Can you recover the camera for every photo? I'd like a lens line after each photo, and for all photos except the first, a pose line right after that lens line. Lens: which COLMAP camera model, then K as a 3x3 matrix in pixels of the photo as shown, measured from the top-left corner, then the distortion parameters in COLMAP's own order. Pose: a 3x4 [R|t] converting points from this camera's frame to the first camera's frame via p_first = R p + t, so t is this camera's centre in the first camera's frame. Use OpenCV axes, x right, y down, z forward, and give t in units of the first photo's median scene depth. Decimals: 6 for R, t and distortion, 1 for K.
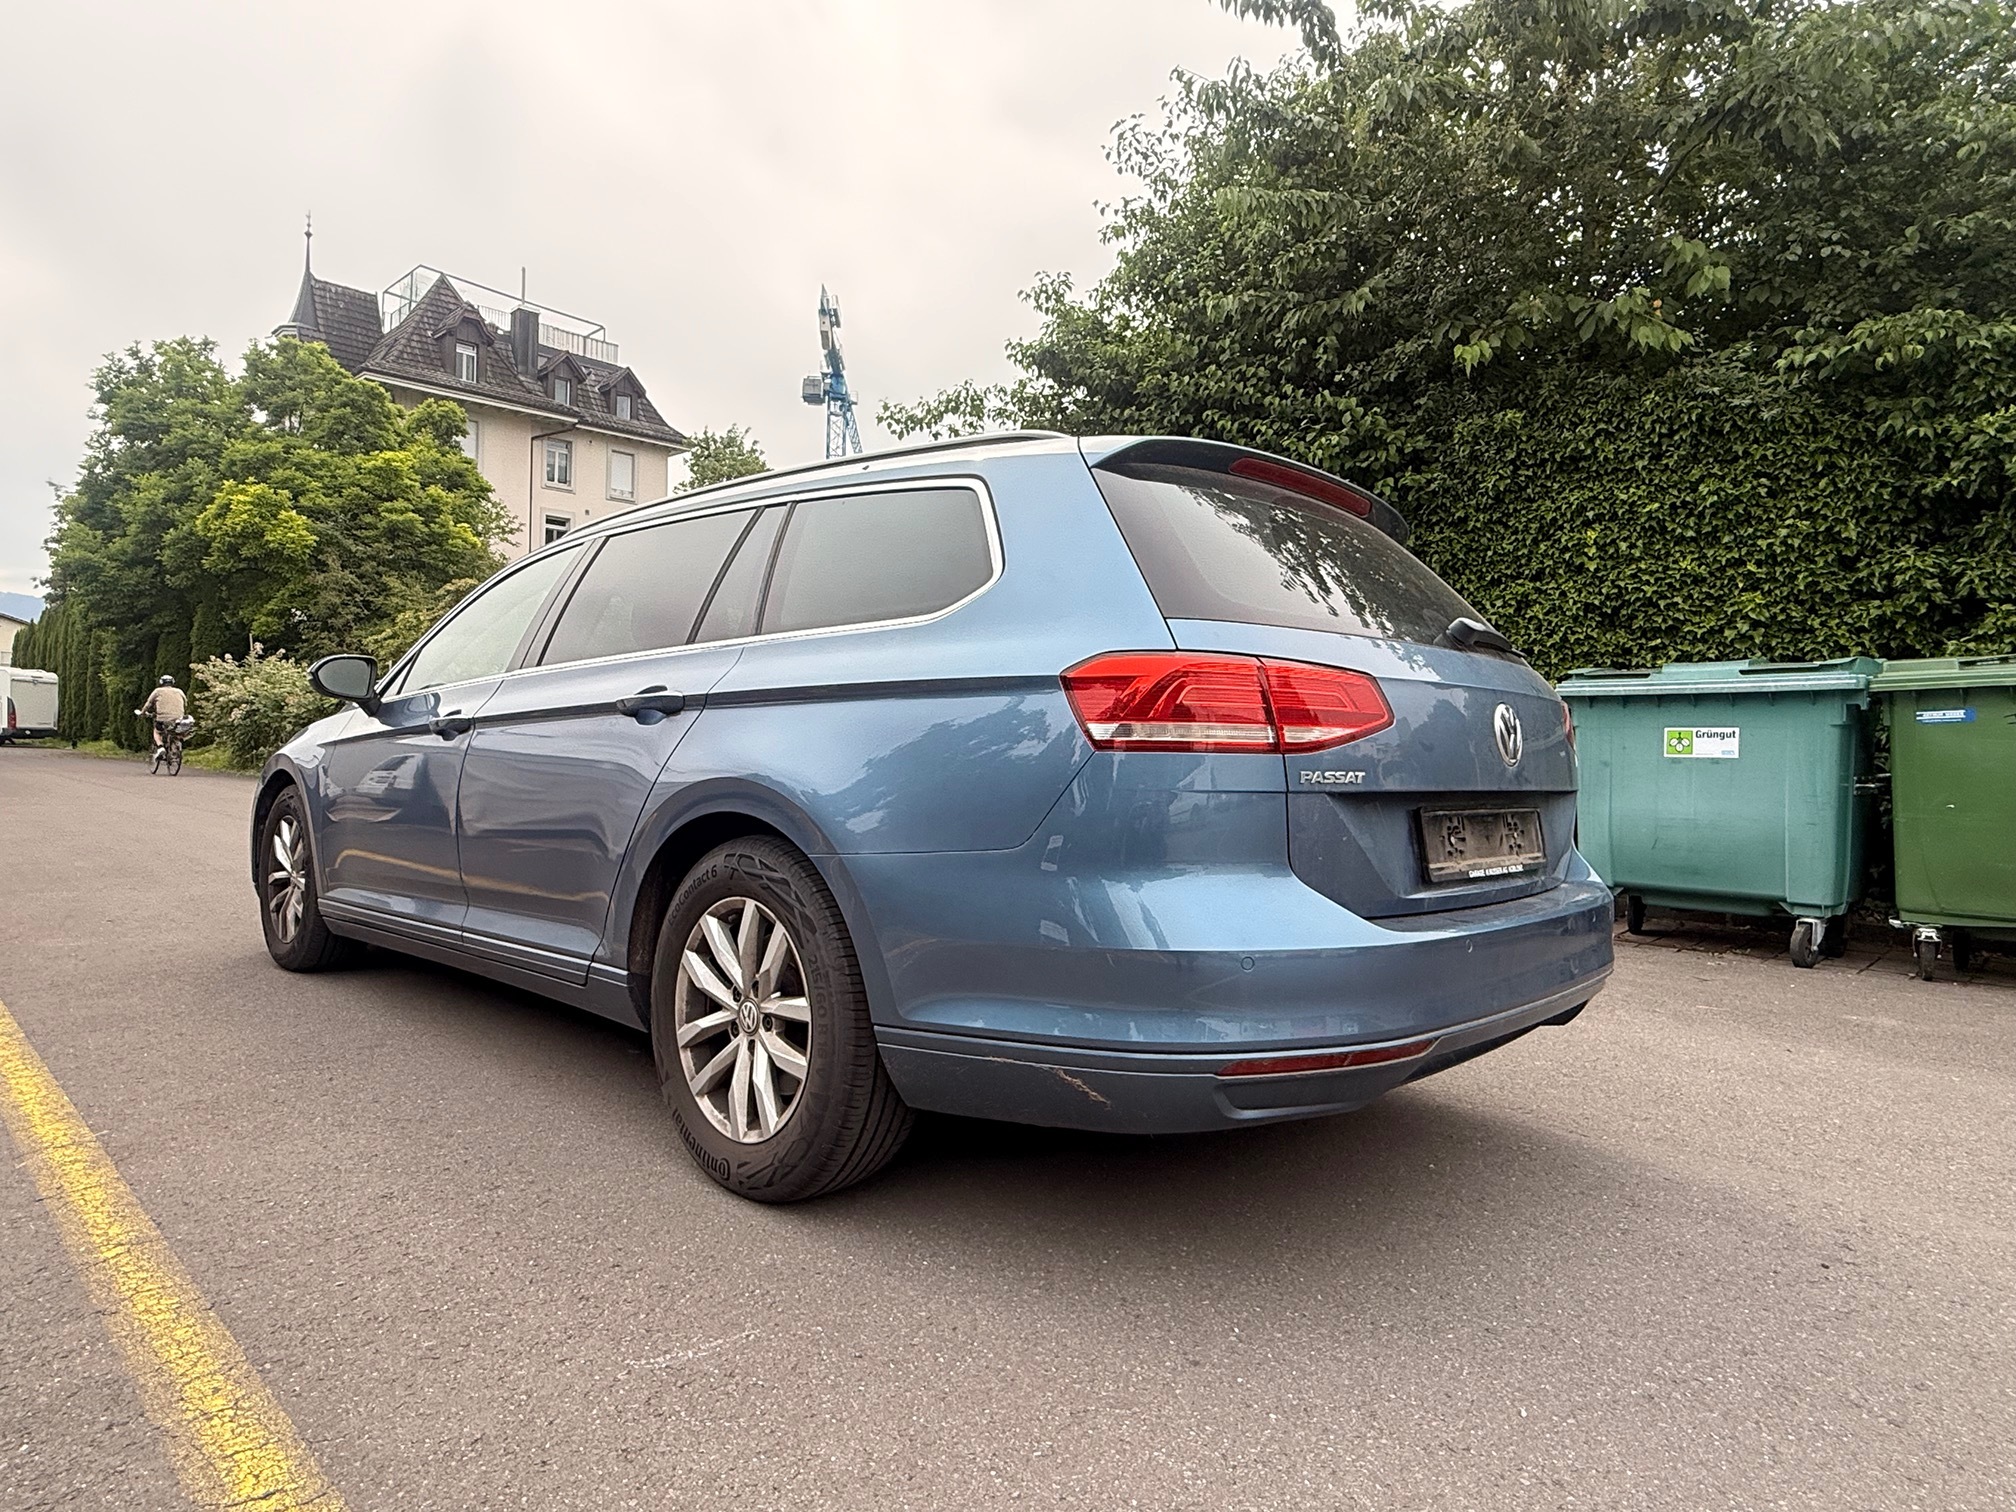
lens RADIAL K [[1179.9, 0, 1001.3], [0, 1179.9, 761.1], [0, 0, 1]] dist [0.001185, -0.002970]
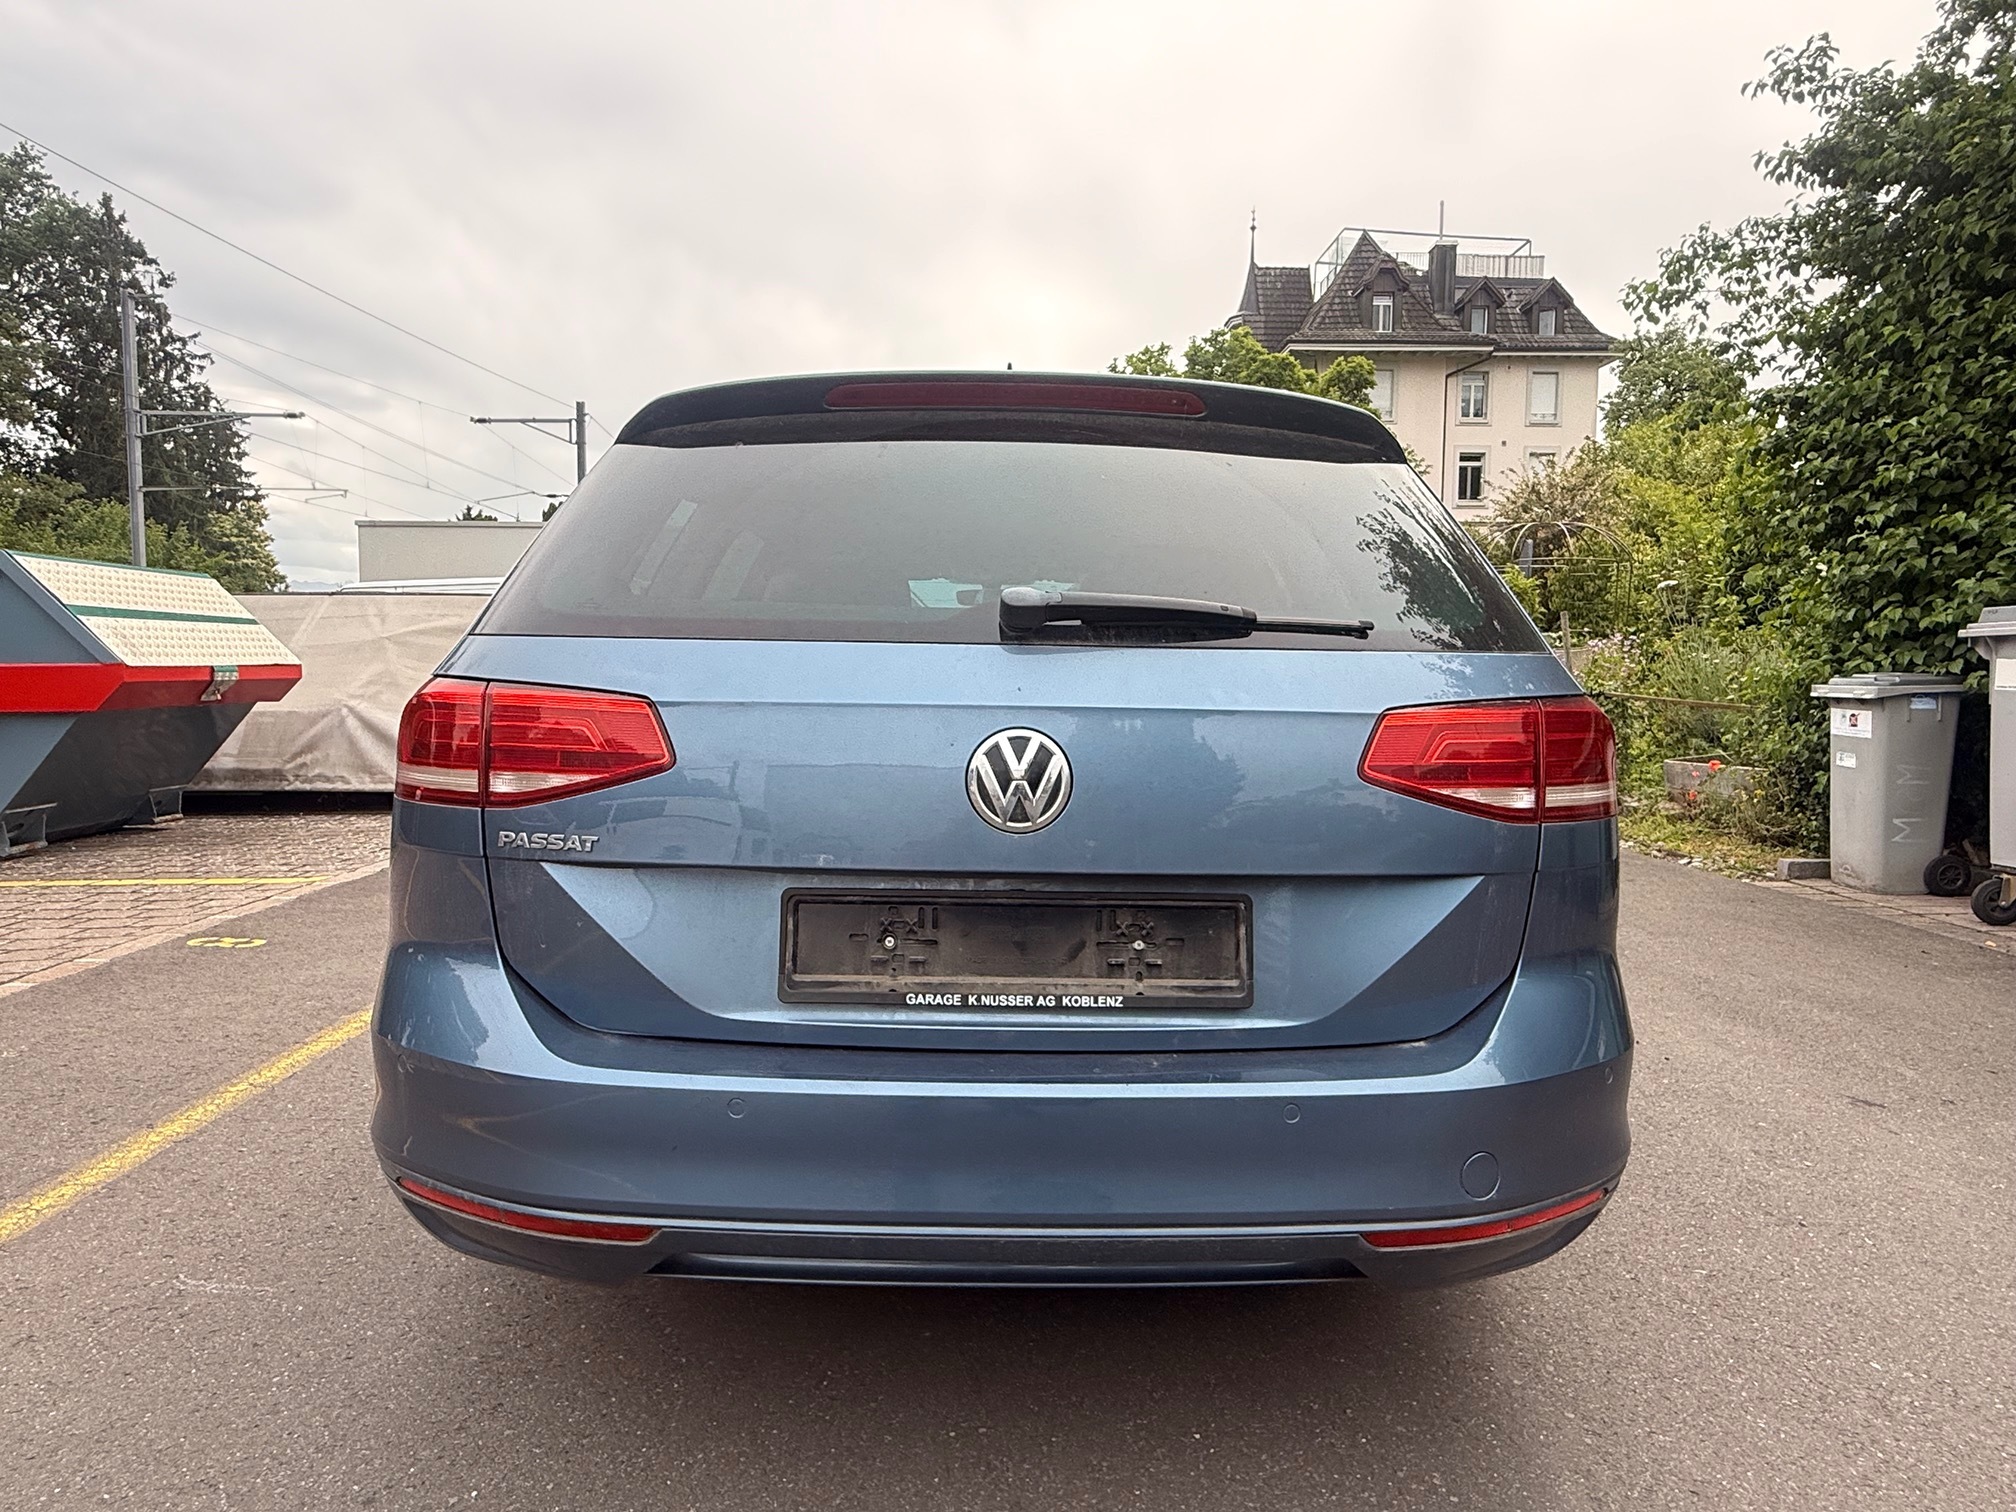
lens RADIAL K [[1179.9, 0, 1001.3], [0, 1179.9, 761.1], [0, 0, 1]] dist [0.001185, -0.002970]
pose [[0.712341, 0.038348, -0.700785, 0.054917], [-0.002412, 0.998634, 0.052195, -0.004179], [0.701829, -0.035490, 0.711461, 0.036750]]
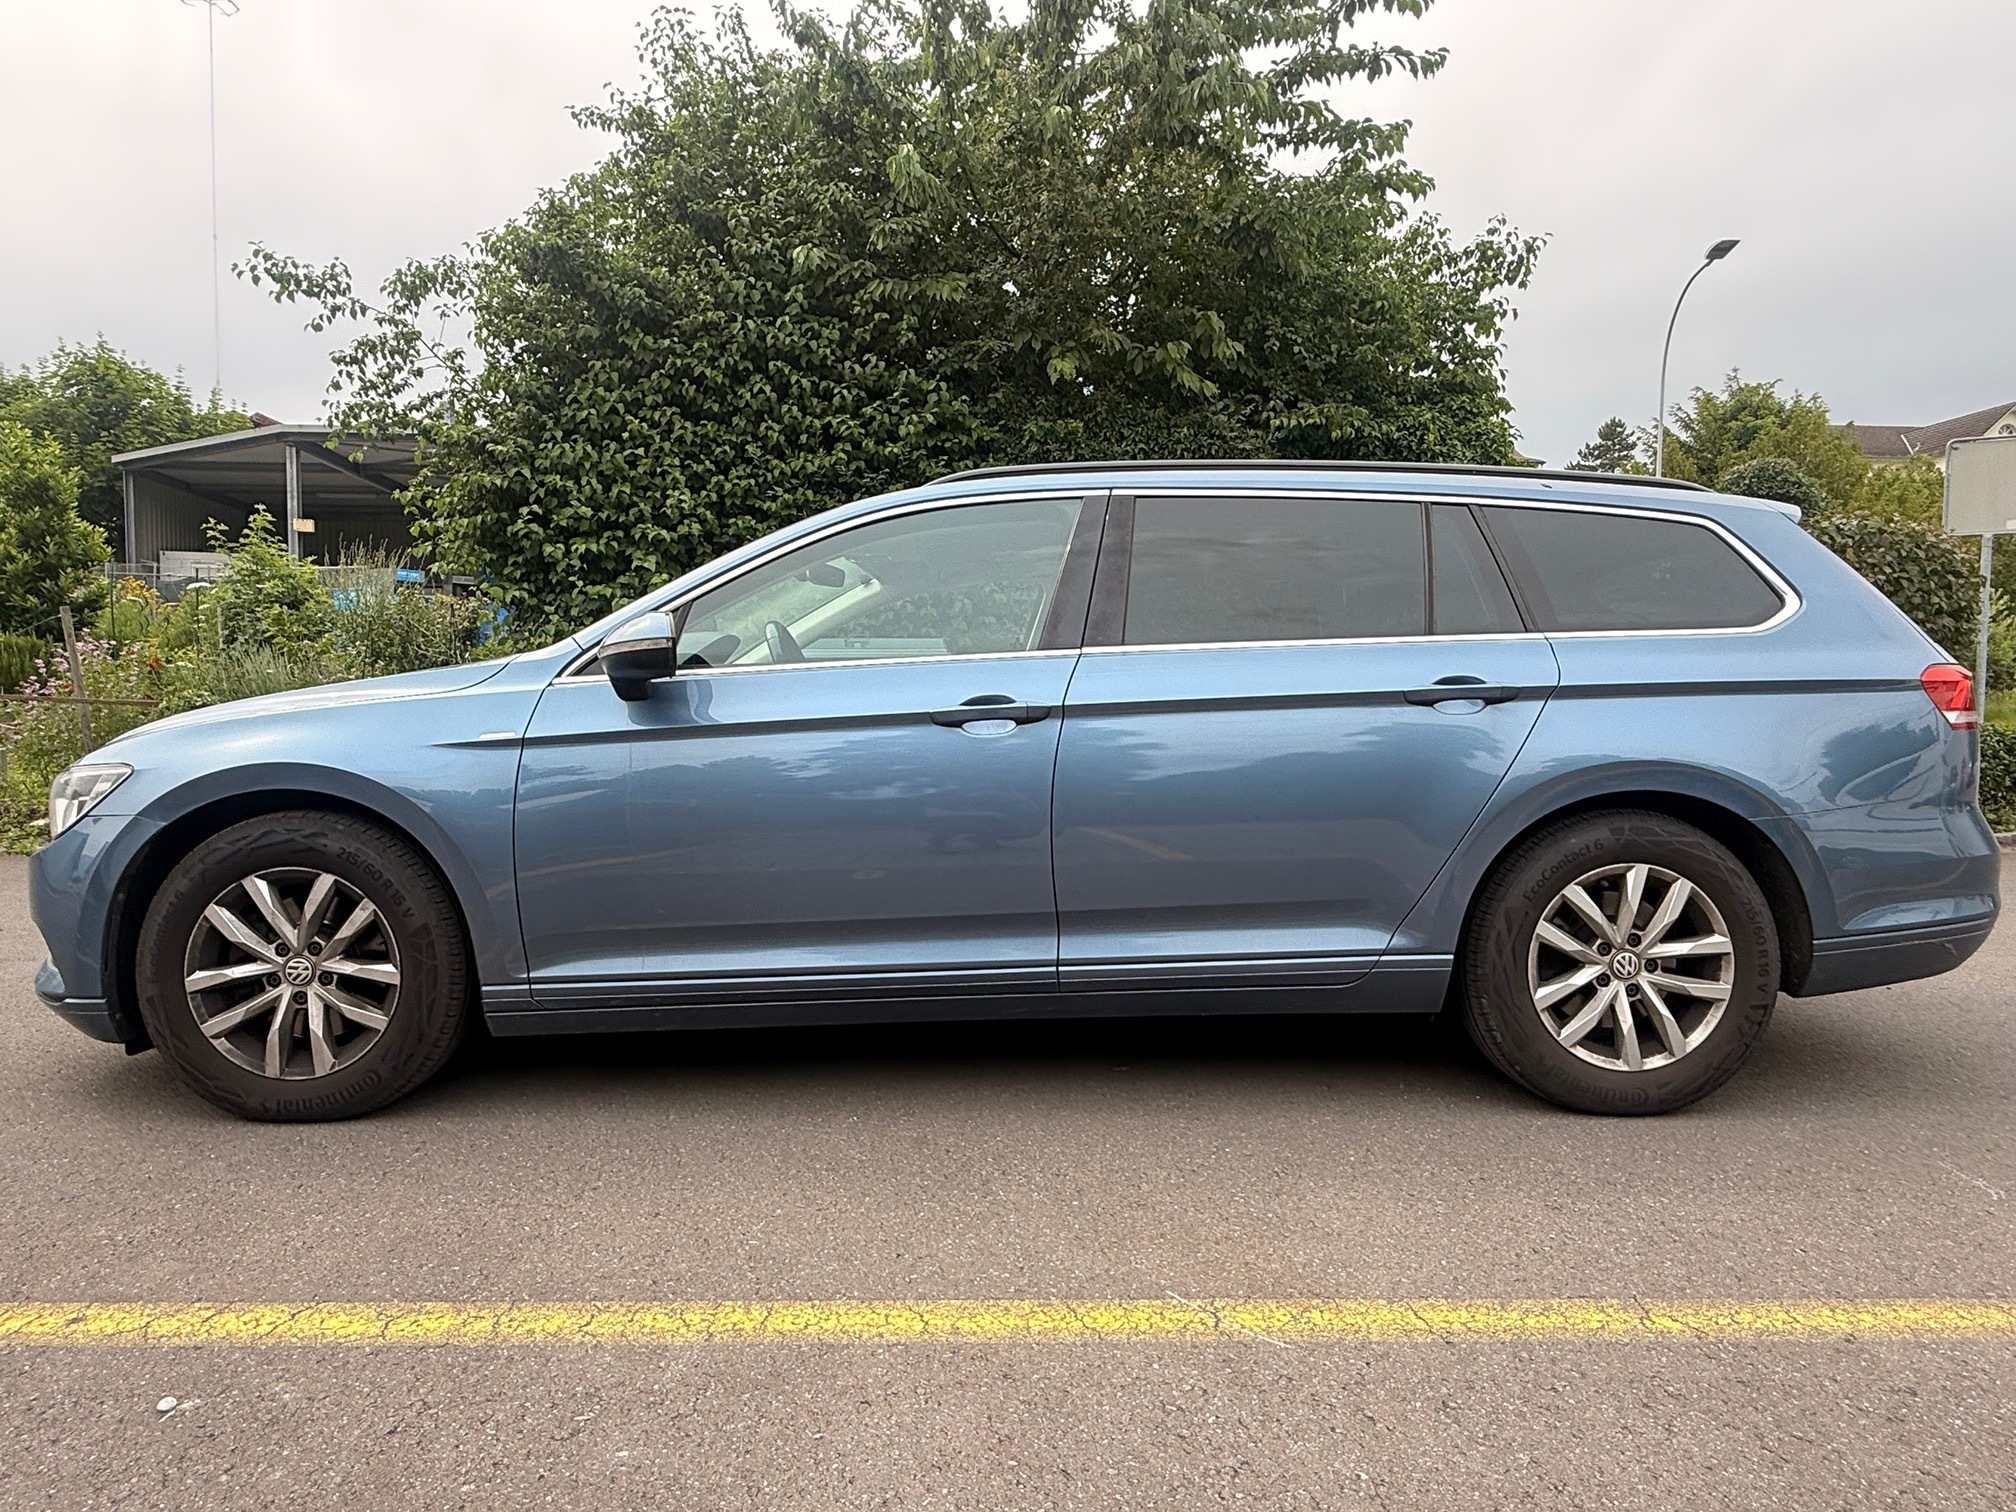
lens RADIAL K [[1179.9, 0, 1001.3], [0, 1179.9, 761.1], [0, 0, 1]] dist [0.001185, -0.002970]
pose [[0.703706, -0.052812, 0.708525, -0.100144], [0.019746, 0.998302, 0.054799, -0.004140], [-0.710216, -0.024572, 0.703554, 0.042805]]
